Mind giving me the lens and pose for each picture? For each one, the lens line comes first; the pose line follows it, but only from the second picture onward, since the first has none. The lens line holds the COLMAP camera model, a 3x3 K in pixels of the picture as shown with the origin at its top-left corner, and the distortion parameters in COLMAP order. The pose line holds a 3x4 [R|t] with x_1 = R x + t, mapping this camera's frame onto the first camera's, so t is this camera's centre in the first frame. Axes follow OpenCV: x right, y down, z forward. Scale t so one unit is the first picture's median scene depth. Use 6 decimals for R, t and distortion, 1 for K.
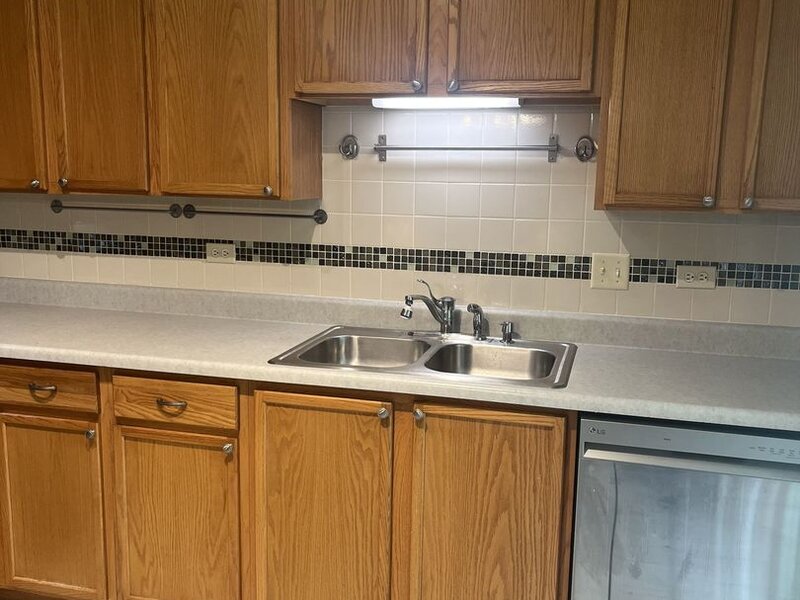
lens RADIAL K [[799.4, 0, 397.8], [0, 799.4, 304.6], [0, 0, 1]] dist [0.063621, -0.136776]
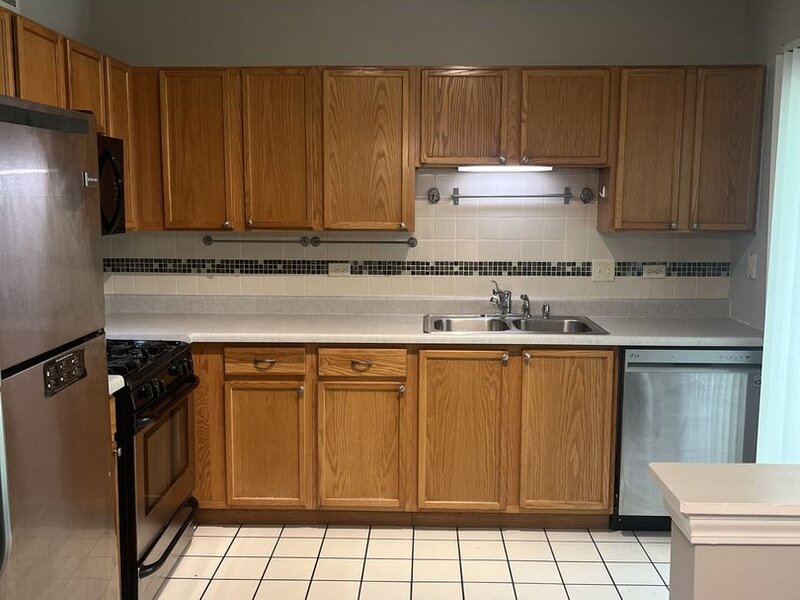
lens RADIAL K [[806.7, 0, 389.2], [0, 806.7, 304.8], [0, 0, 1]] dist [0.038252, -0.020798]
pose [[0.972354, -0.043674, 0.229391, -0.547121], [0.052957, 0.998002, -0.034464, 0.062671], [-0.227427, 0.045659, 0.972724, -0.499335]]
